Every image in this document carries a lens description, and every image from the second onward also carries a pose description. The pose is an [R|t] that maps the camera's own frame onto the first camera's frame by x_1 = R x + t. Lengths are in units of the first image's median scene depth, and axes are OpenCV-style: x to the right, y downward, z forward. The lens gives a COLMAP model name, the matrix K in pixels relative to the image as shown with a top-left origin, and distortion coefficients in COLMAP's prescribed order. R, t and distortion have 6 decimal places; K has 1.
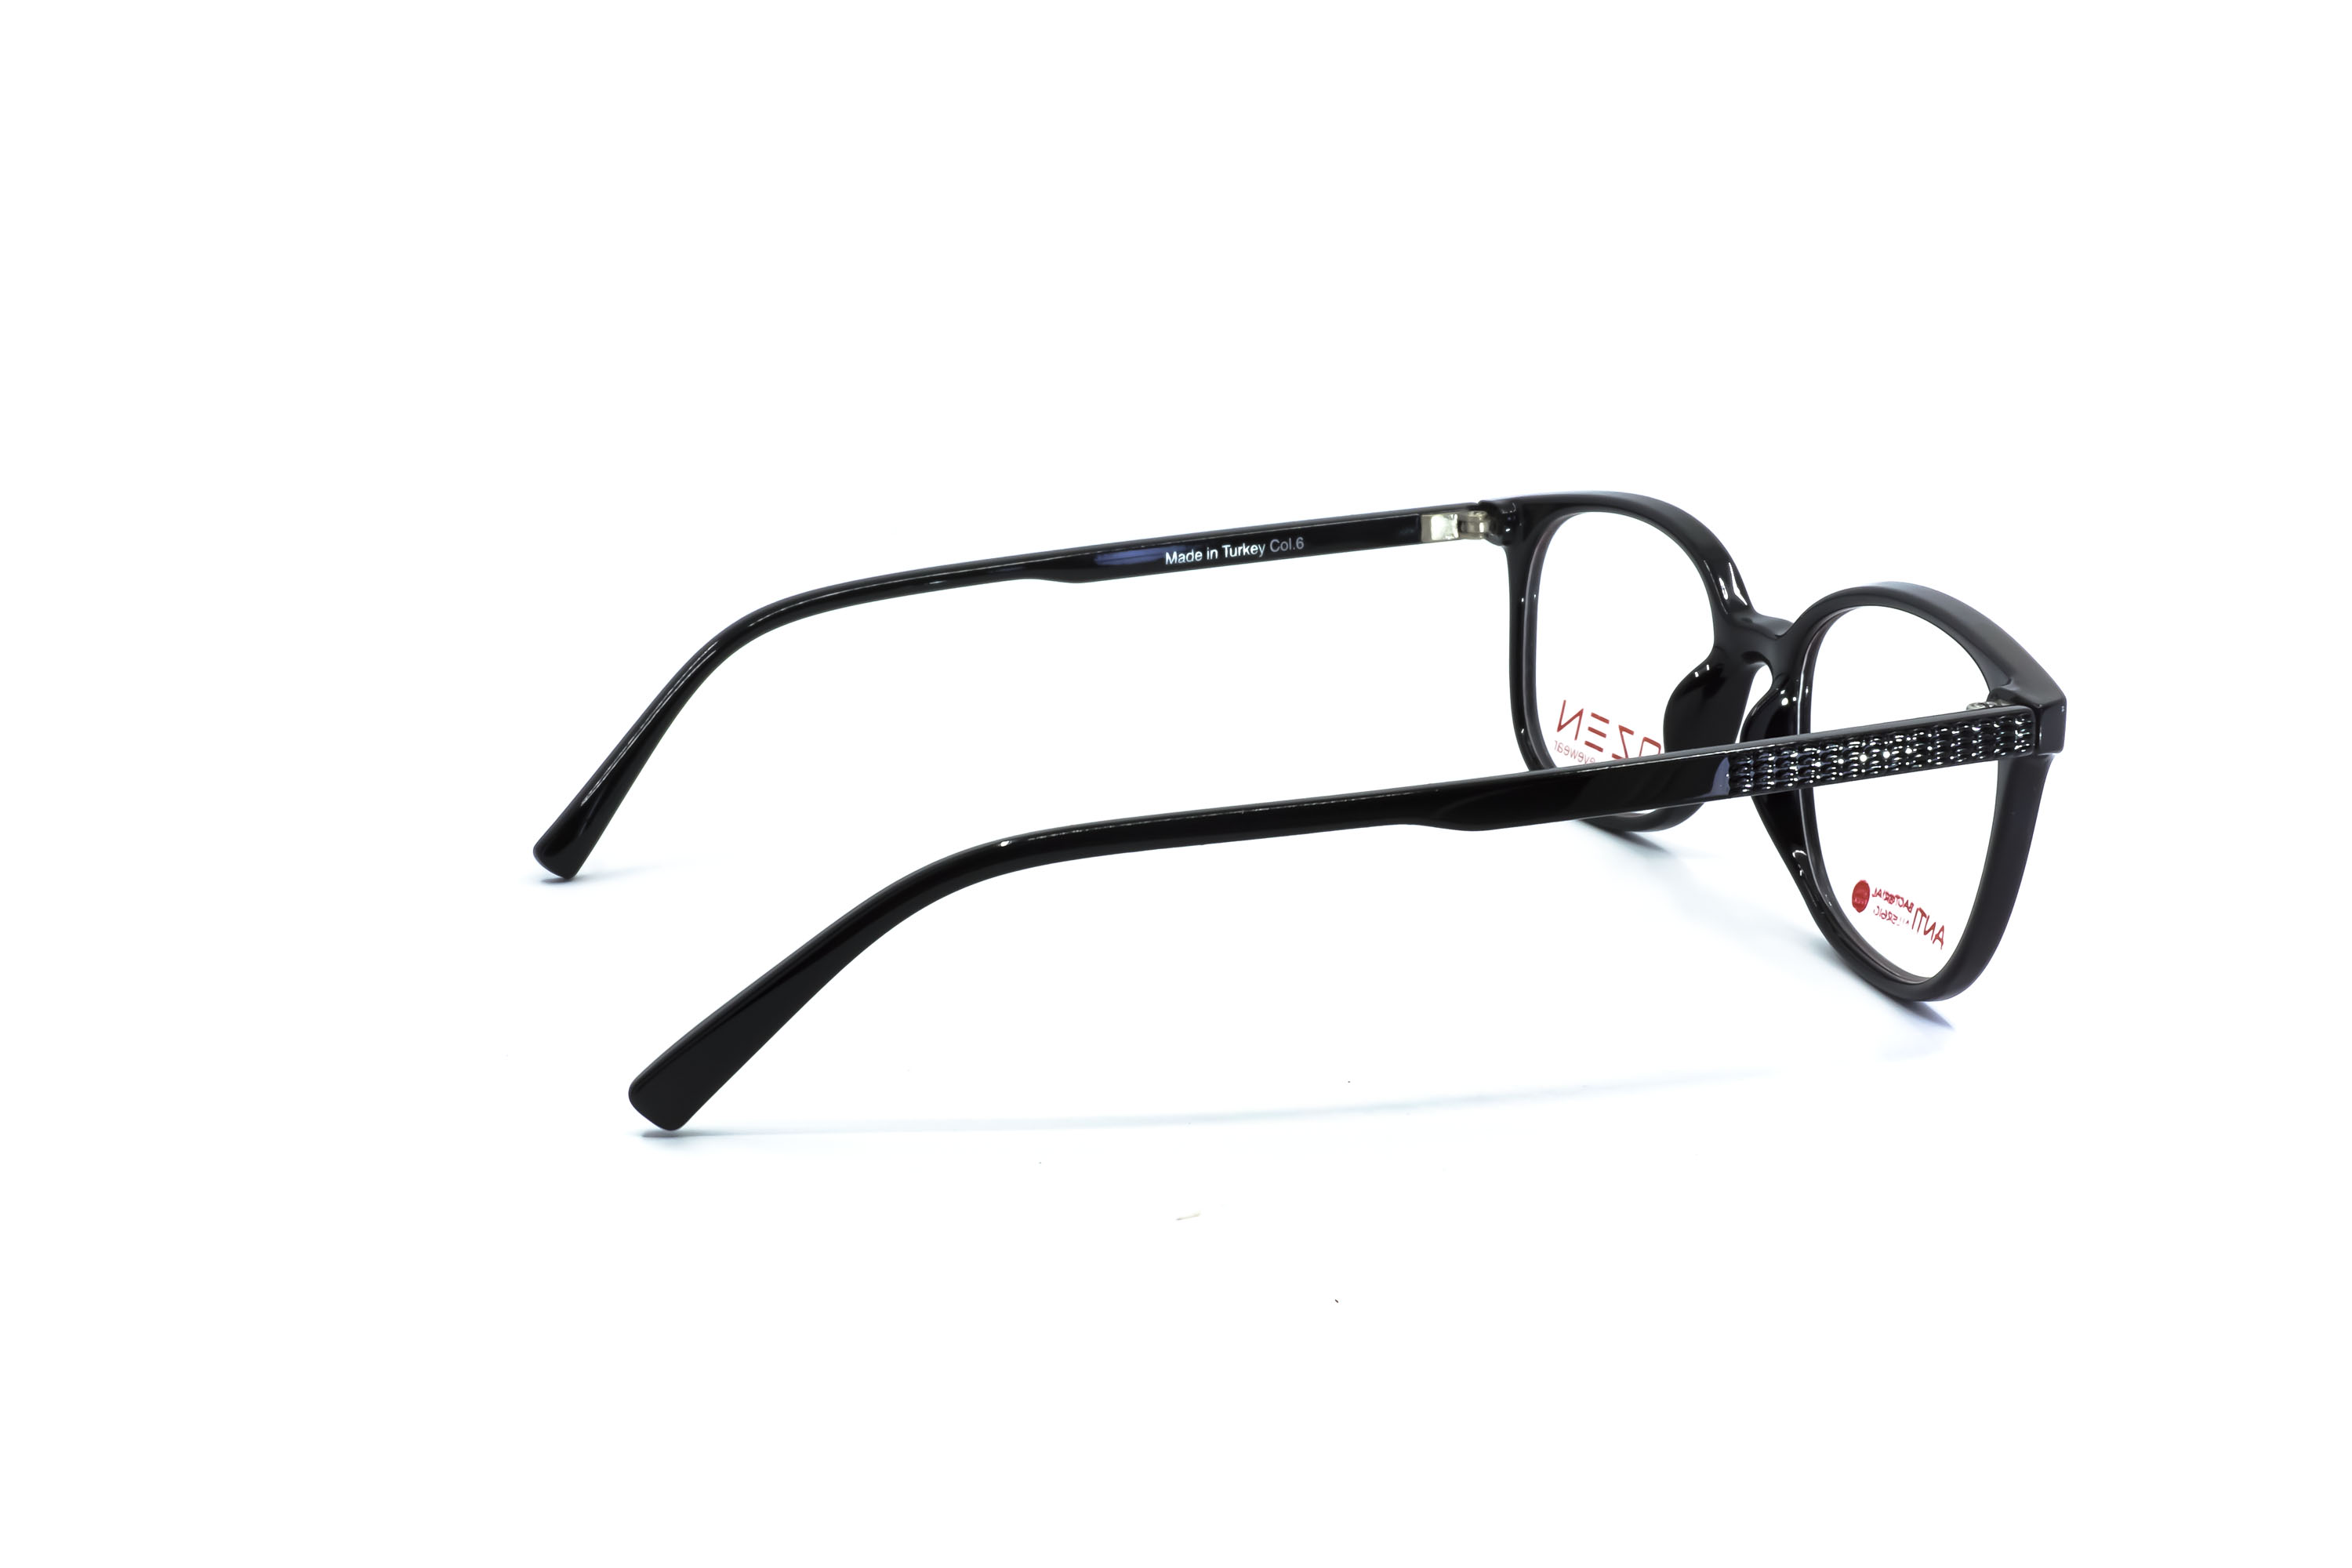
lens RADIAL K [[2946.2, 0, 1176.0], [0, 2946.2, 784.0], [0, 0, 1]] dist [0.000603, -0.018107]
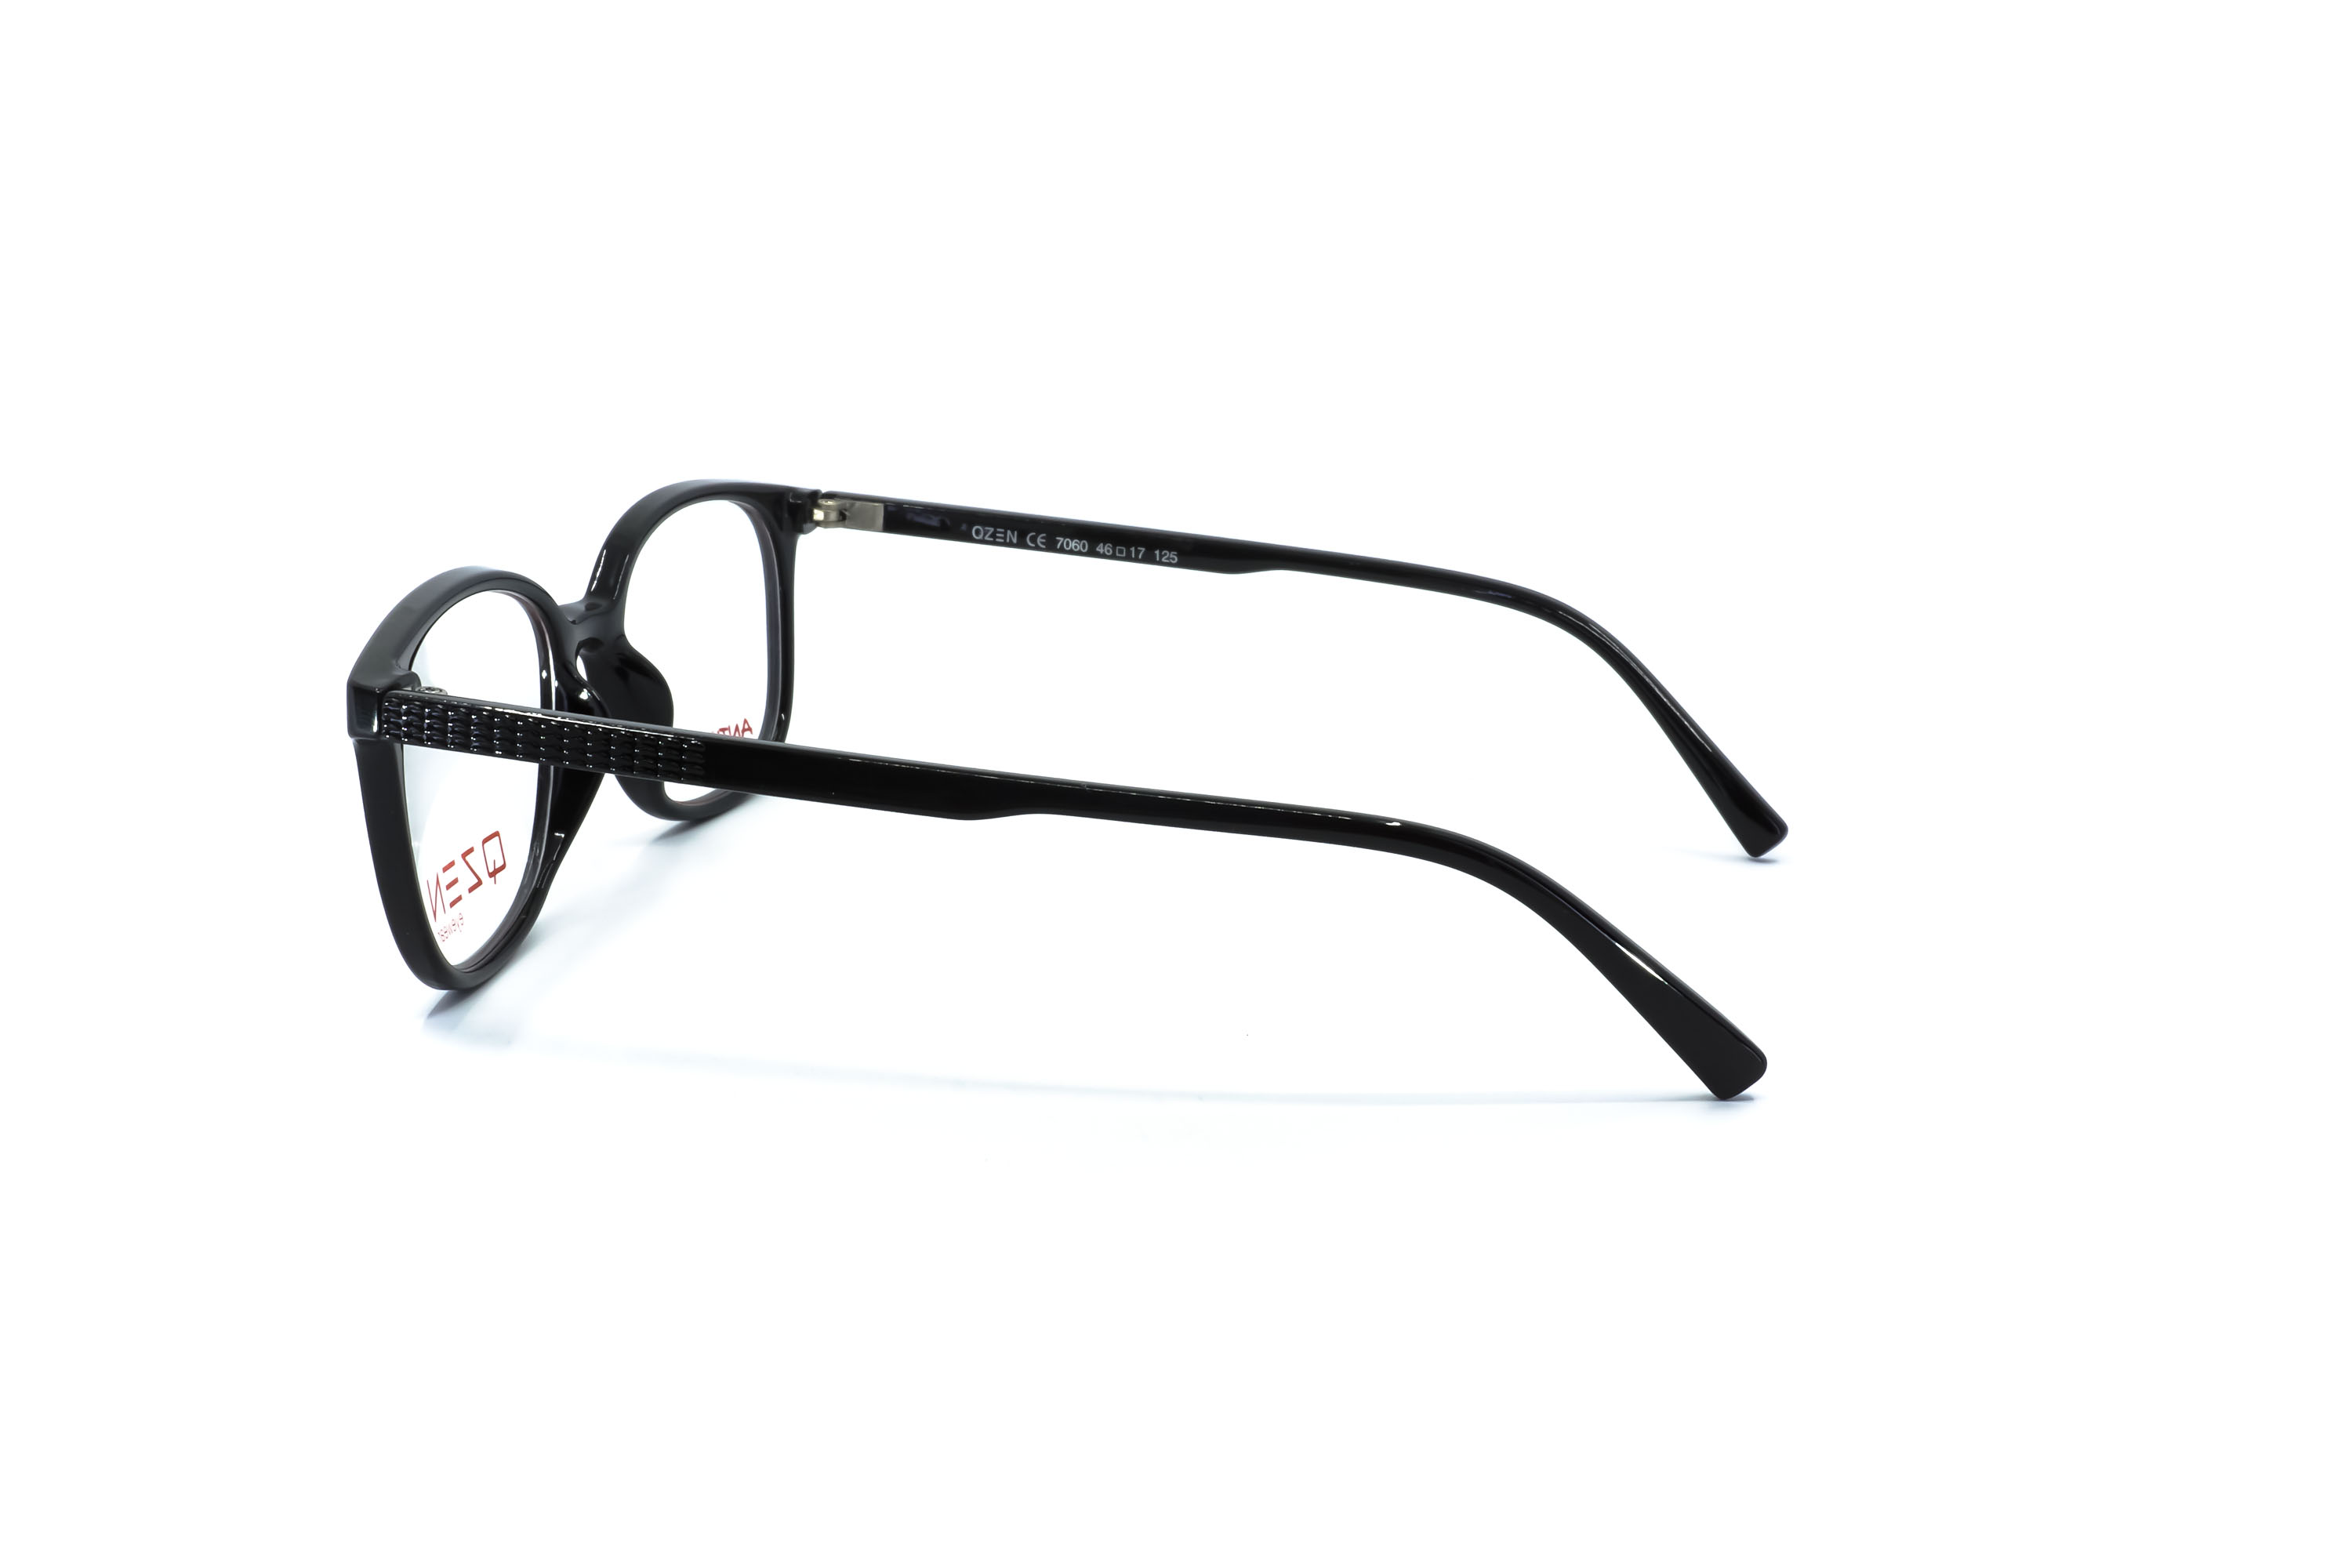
lens RADIAL K [[2980.4, 0, 1176.0], [0, 2980.4, 784.0], [0, 0, 1]] dist [-0.002570, -0.025493]
pose [[-0.879667, -0.135493, 0.455881, -0.397870], [0.091361, 0.892563, 0.441570, -0.383711], [-0.466732, 0.430085, -0.772780, 1.531877]]
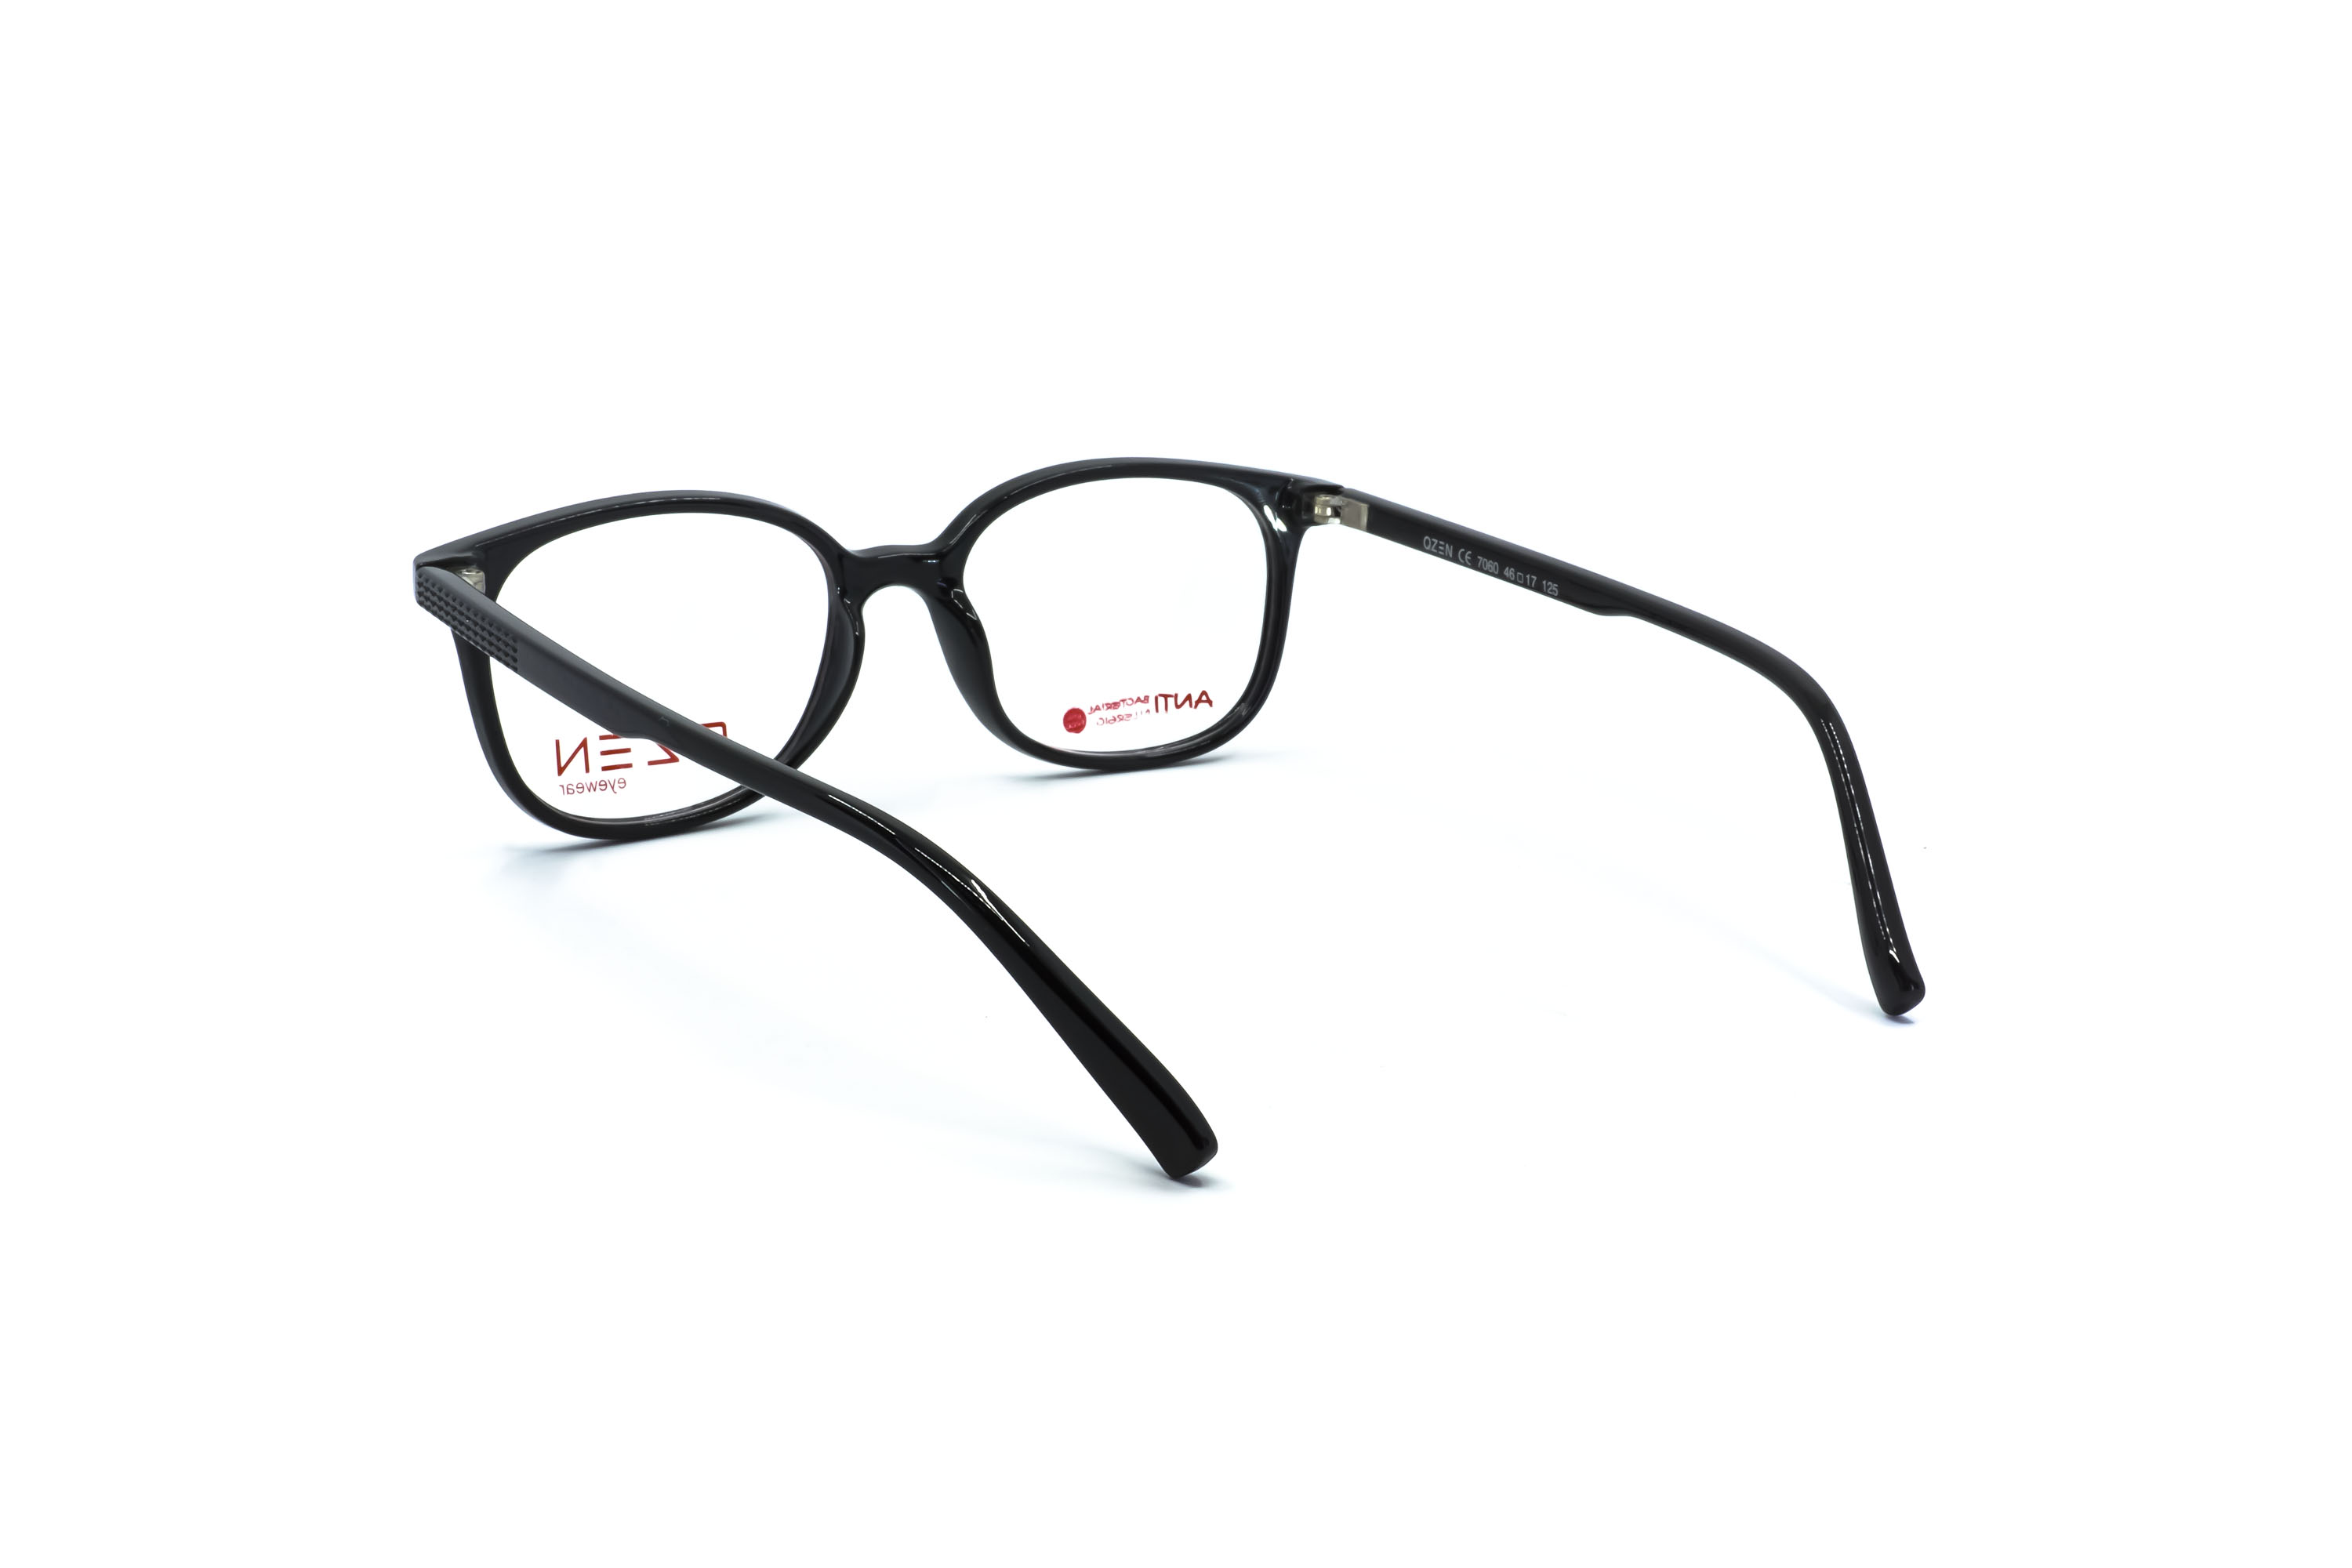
lens RADIAL K [[2980.4, 0, 1176.0], [0, 2980.4, 784.0], [0, 0, 1]] dist [-0.002570, -0.025493]
pose [[-0.272807, -0.243846, 0.930653, -0.814564], [0.215534, 0.927267, 0.306139, -0.266494], [-0.937615, 0.284104, -0.200407, 1.032907]]
